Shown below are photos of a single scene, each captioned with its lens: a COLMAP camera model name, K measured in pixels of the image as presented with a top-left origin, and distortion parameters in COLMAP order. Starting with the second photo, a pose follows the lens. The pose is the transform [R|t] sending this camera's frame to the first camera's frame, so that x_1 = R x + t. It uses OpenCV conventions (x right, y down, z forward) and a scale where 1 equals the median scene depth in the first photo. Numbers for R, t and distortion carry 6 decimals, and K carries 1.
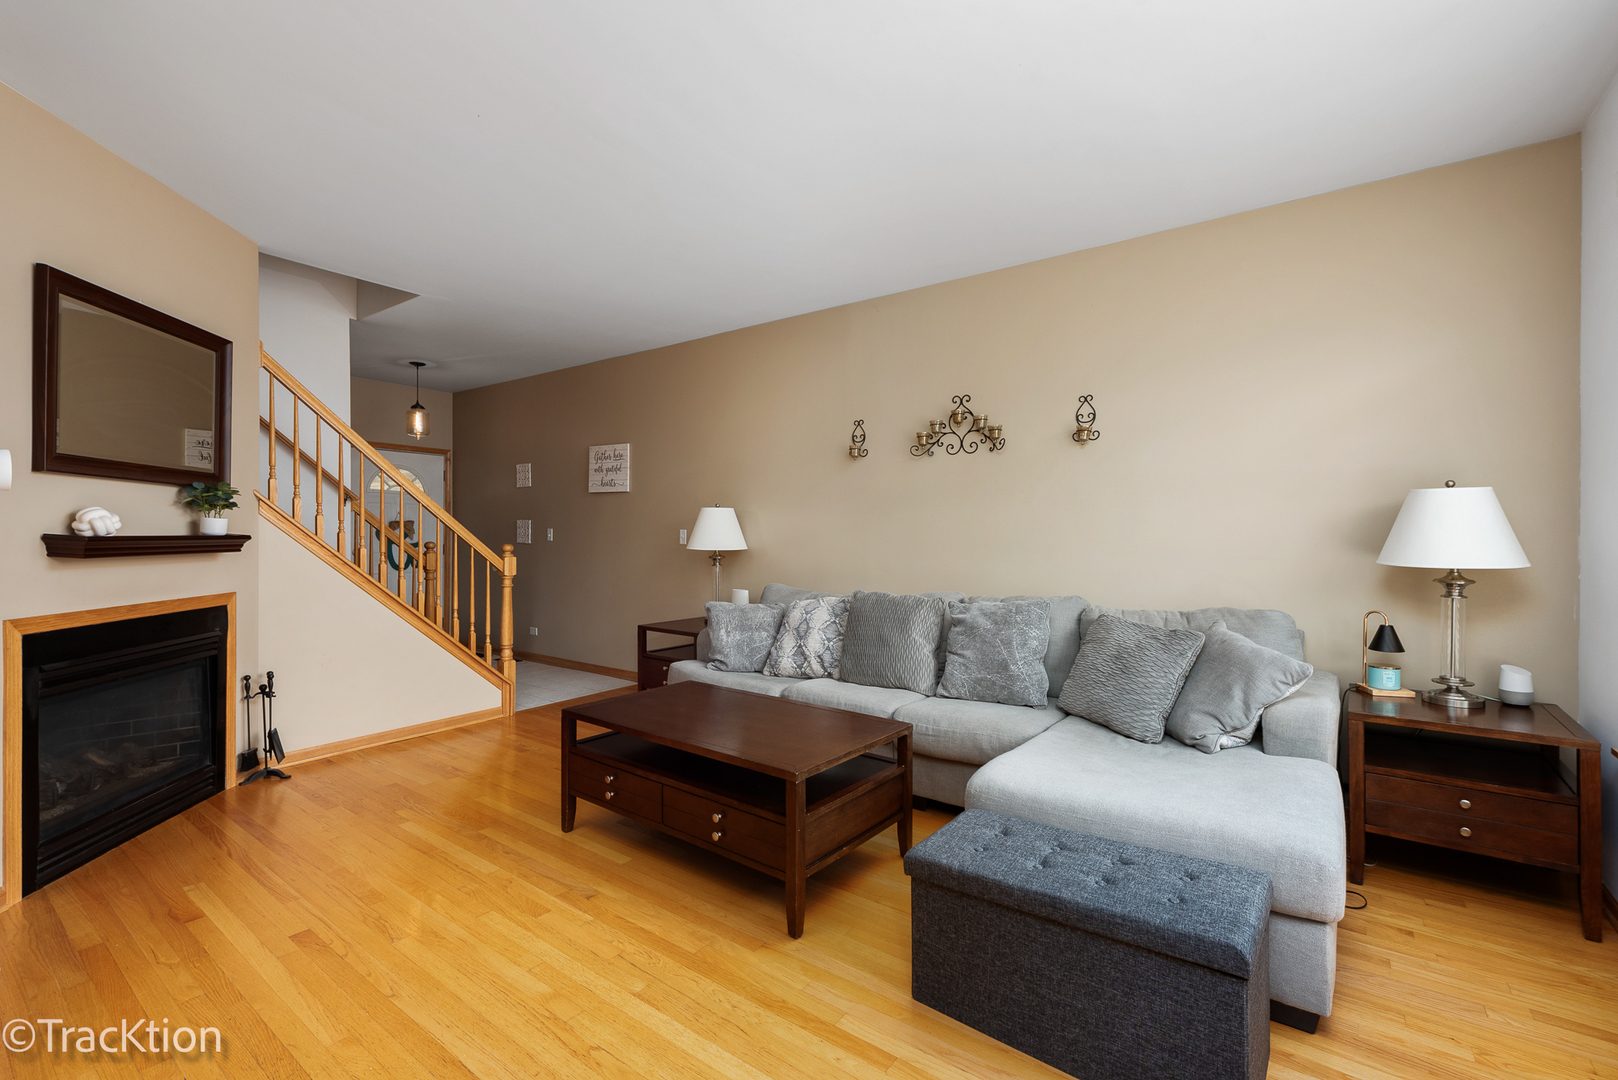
lens RADIAL K [[706.3, 0, 805.7], [0, 706.3, 523.5], [0, 0, 1]] dist [0.000299, -0.000660]
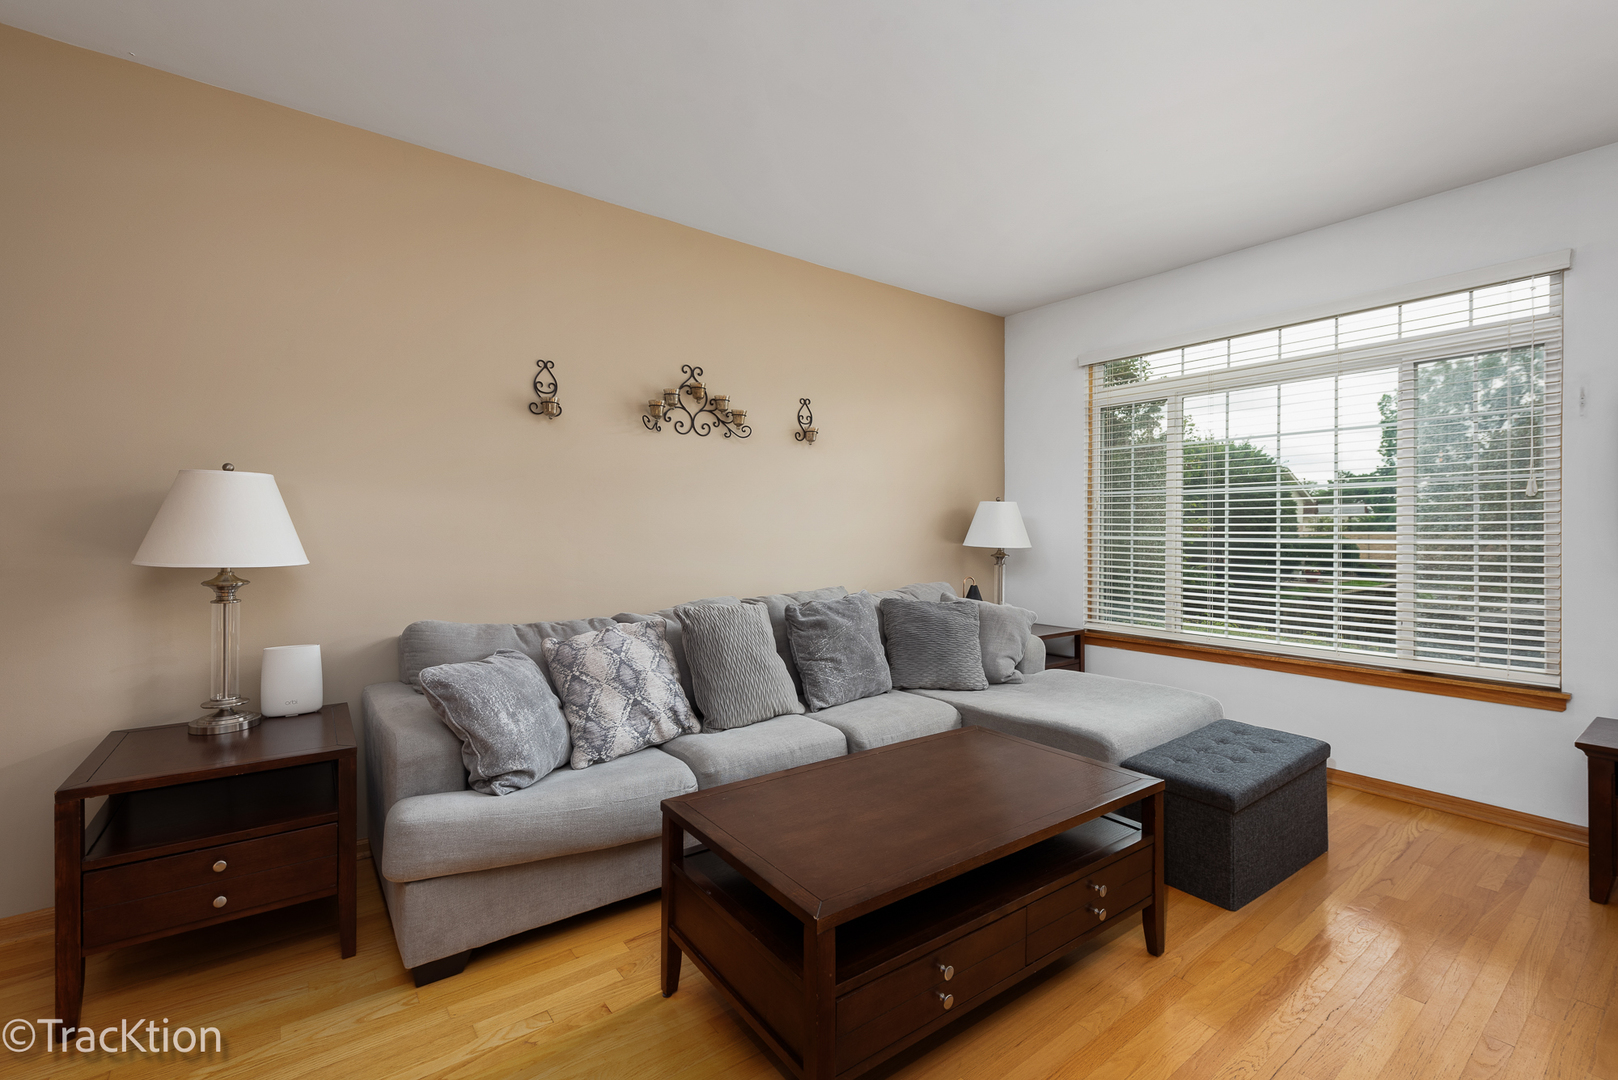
lens RADIAL K [[706.3, 0, 805.7], [0, 706.3, 523.5], [0, 0, 1]] dist [0.000299, -0.000660]
pose [[0.264167, 0.003798, 0.964469, -0.573553], [-0.014511, 0.999895, 0.000037, 0.006209], [-0.964368, -0.014005, 0.264195, 0.655898]]
